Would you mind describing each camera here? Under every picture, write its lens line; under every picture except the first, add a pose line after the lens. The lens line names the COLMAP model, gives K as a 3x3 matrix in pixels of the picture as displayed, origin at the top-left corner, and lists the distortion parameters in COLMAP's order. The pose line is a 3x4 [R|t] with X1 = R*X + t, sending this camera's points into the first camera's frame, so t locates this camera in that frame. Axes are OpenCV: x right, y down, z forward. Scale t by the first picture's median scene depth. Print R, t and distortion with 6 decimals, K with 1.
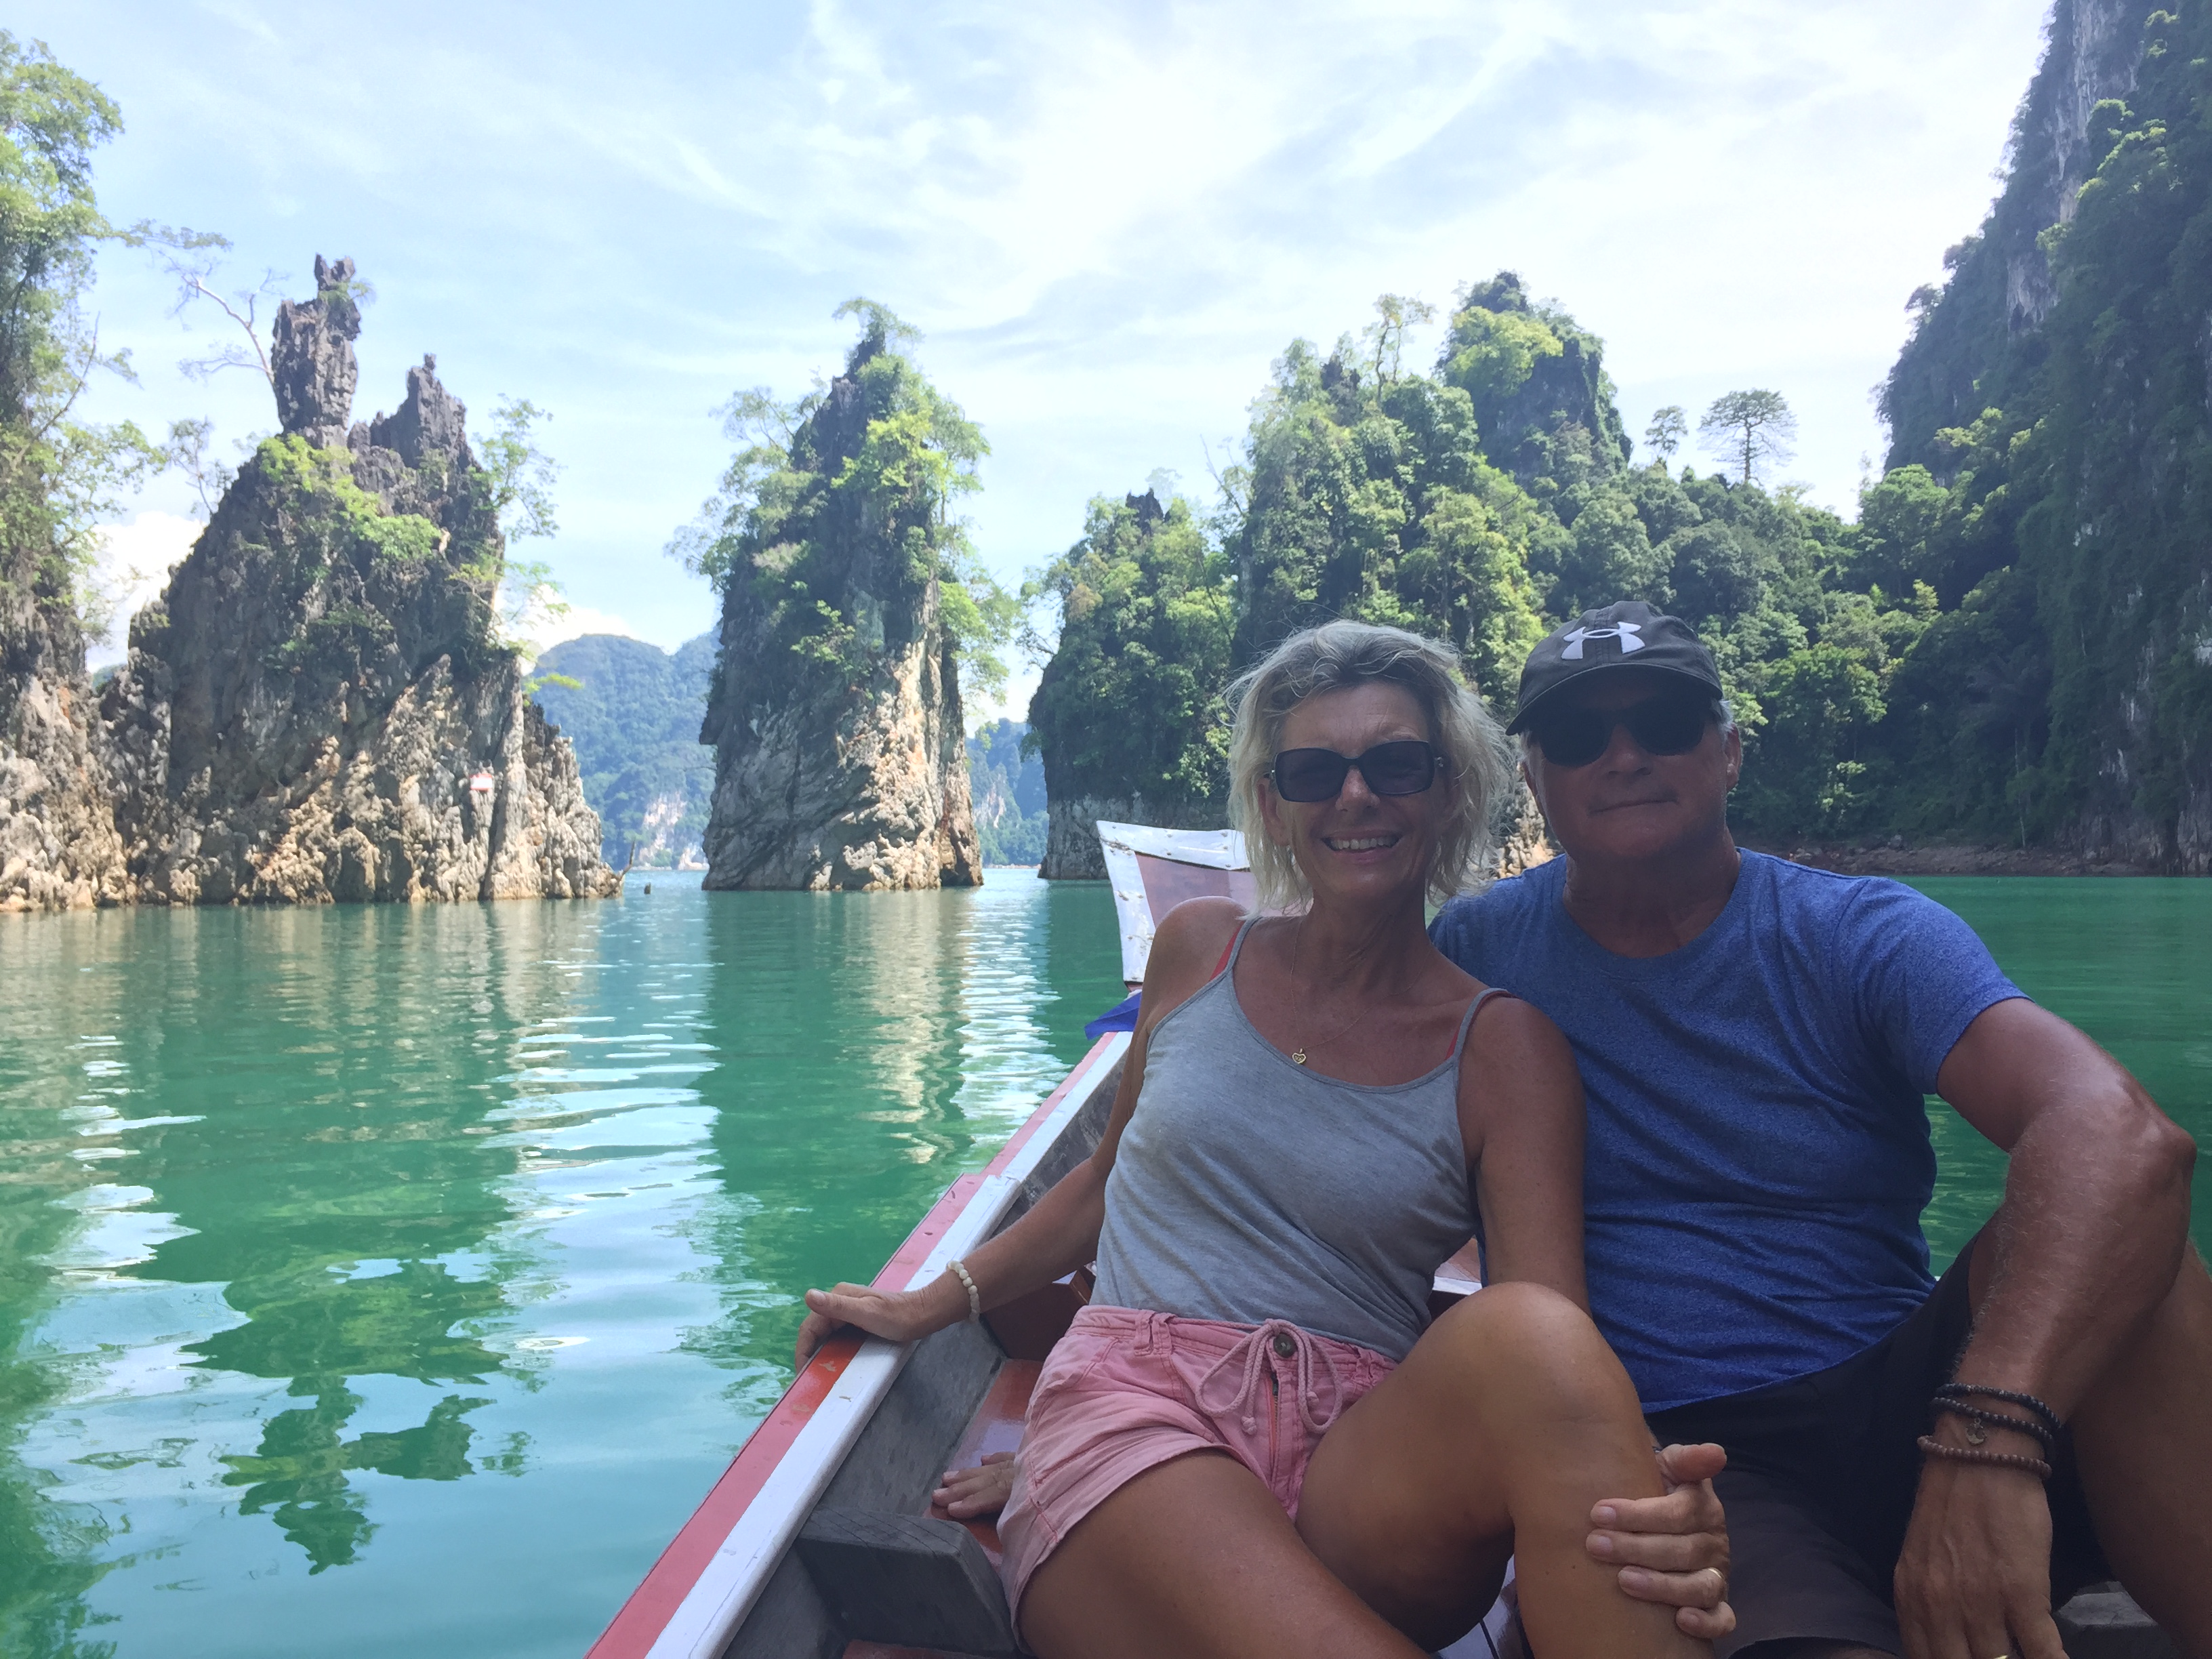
lens RADIAL K [[1902.7, 0, 1104.3], [0, 1902.7, 797.8], [0, 0, 1]] dist [0.074328, -0.090110]
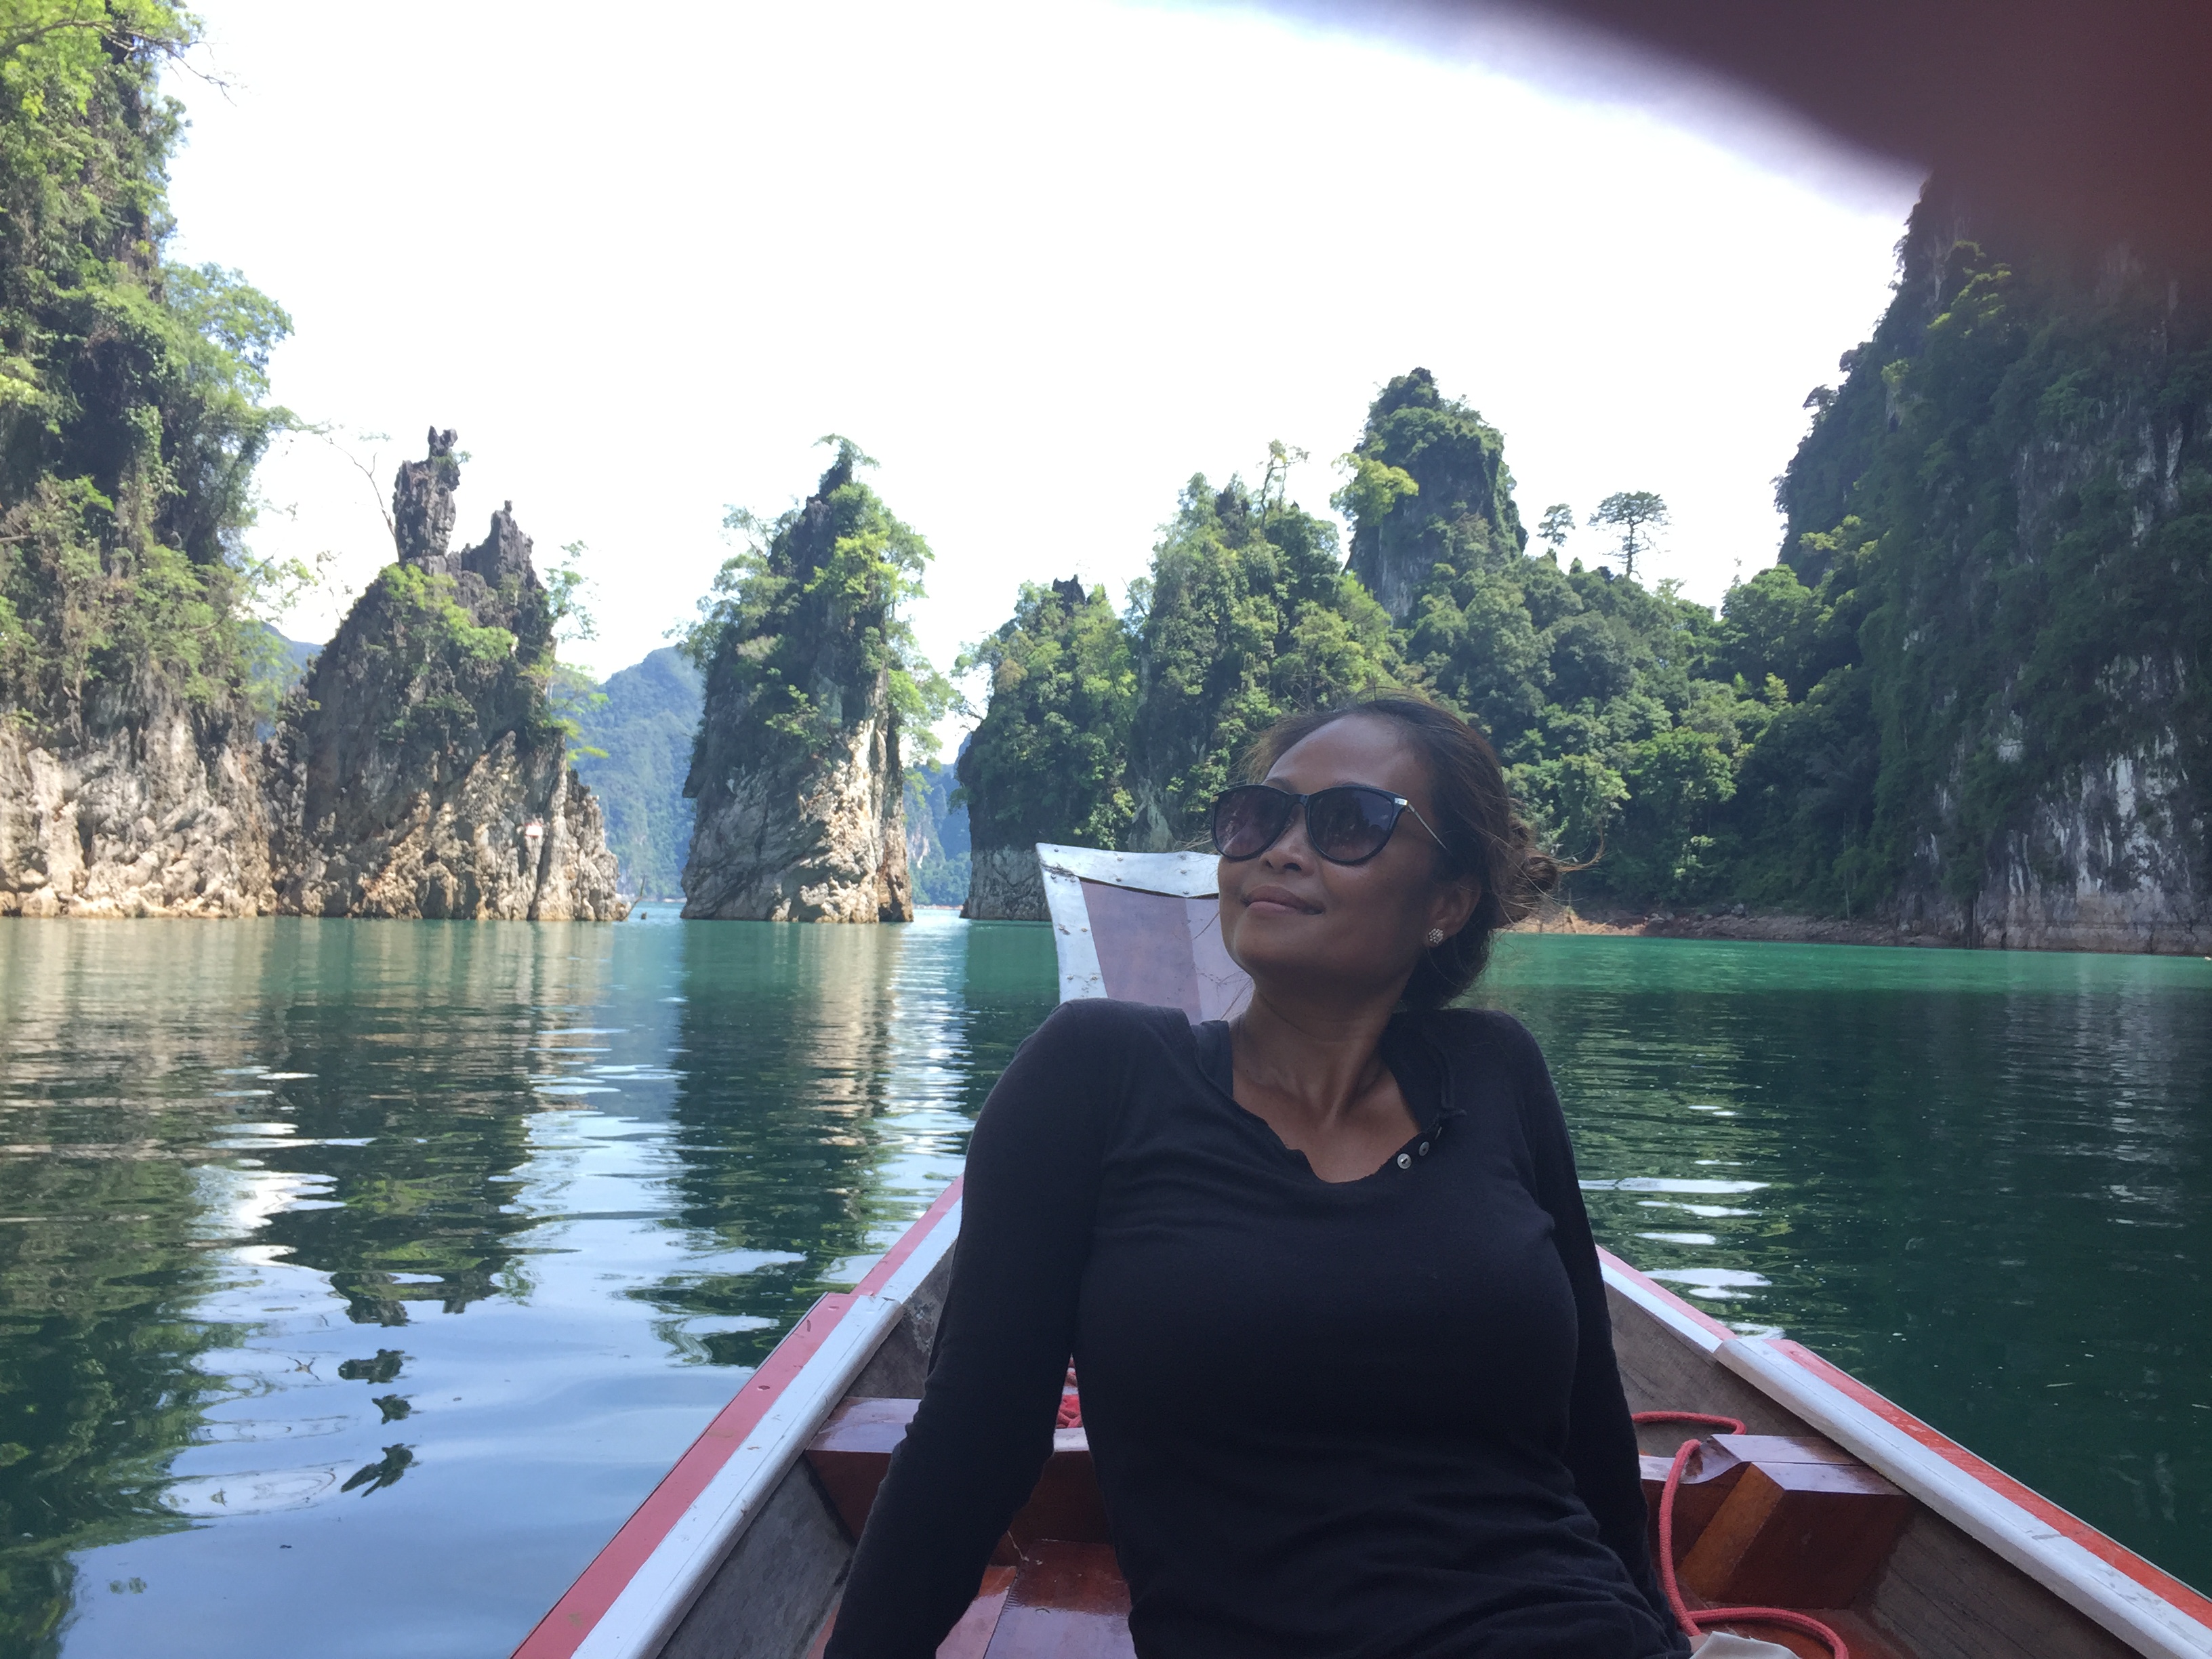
lens RADIAL K [[1902.7, 0, 1104.3], [0, 1902.7, 797.8], [0, 0, 1]] dist [0.074328, -0.090110]
pose [[0.998652, 0.035612, 0.037760, 0.006713], [-0.034749, 0.999125, -0.023273, -0.008247], [-0.038556, 0.021929, 0.999016, -0.195019]]
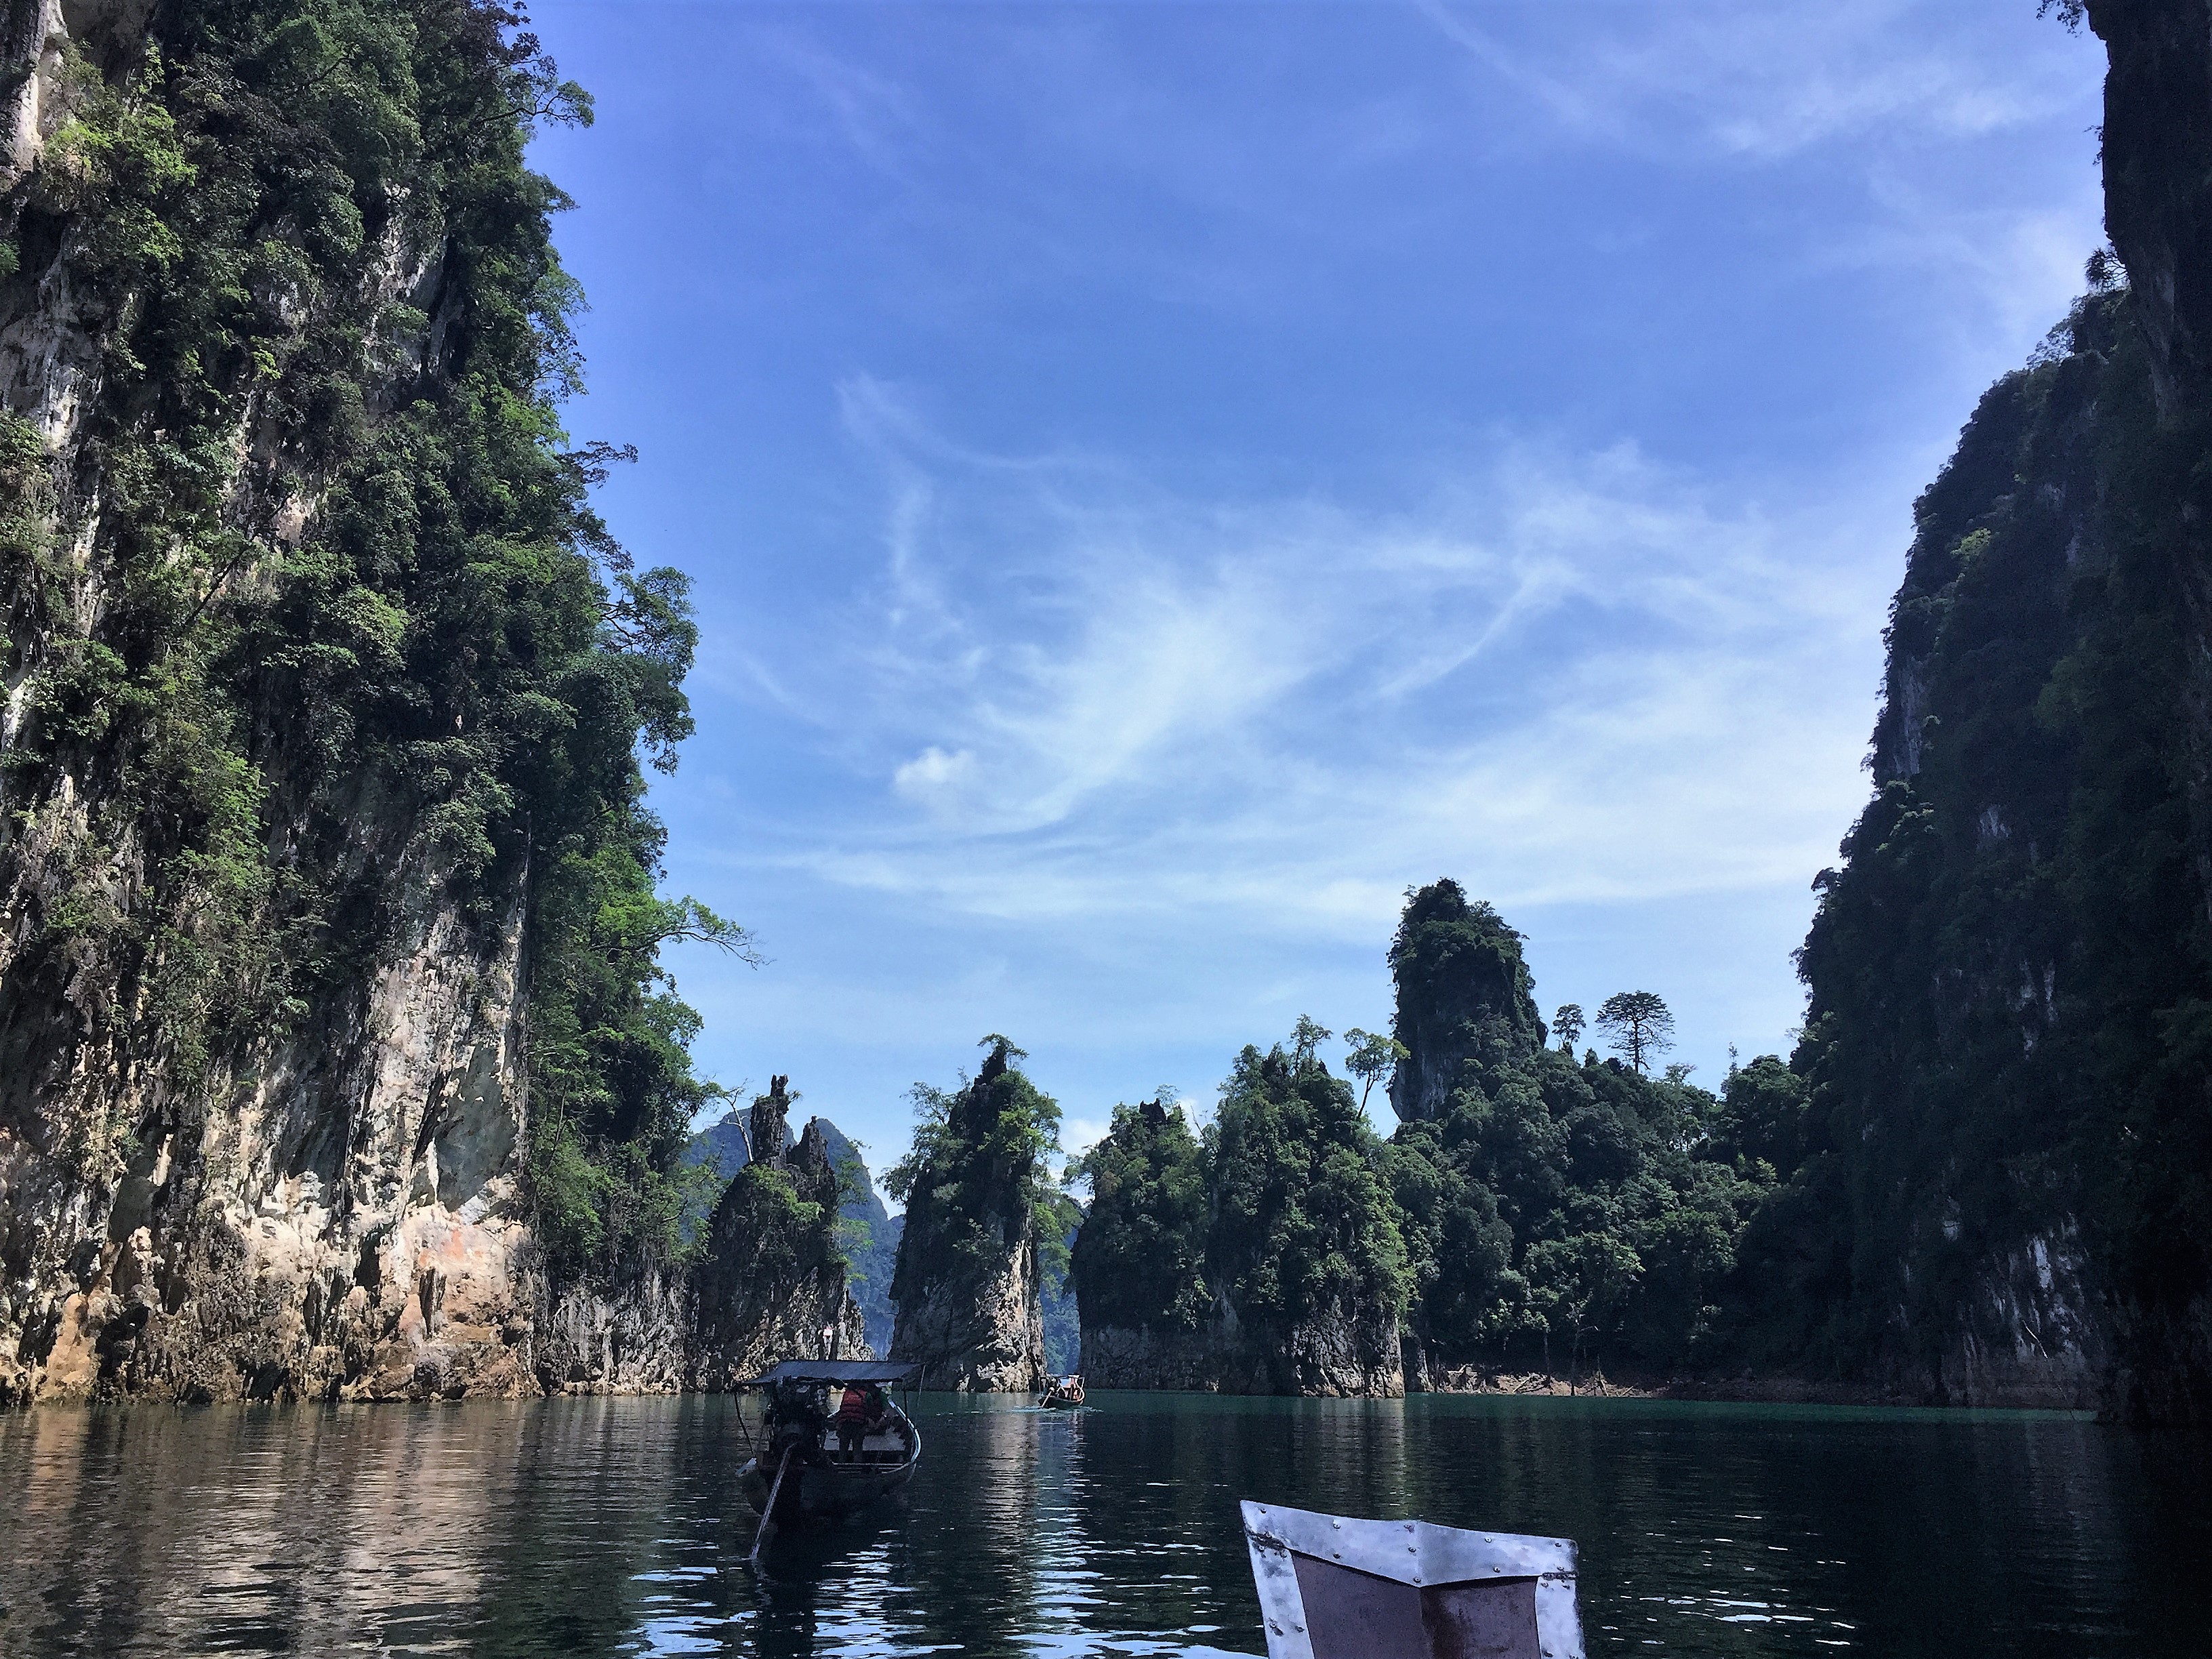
lens RADIAL K [[1902.7, 0, 1104.3], [0, 1902.7, 797.8], [0, 0, 1]] dist [0.074328, -0.090110]
pose [[0.999778, 0.020617, -0.004399, -0.021917], [-0.021059, 0.967003, -0.253893, -0.029123], [-0.000981, 0.253930, 0.967222, -0.696523]]
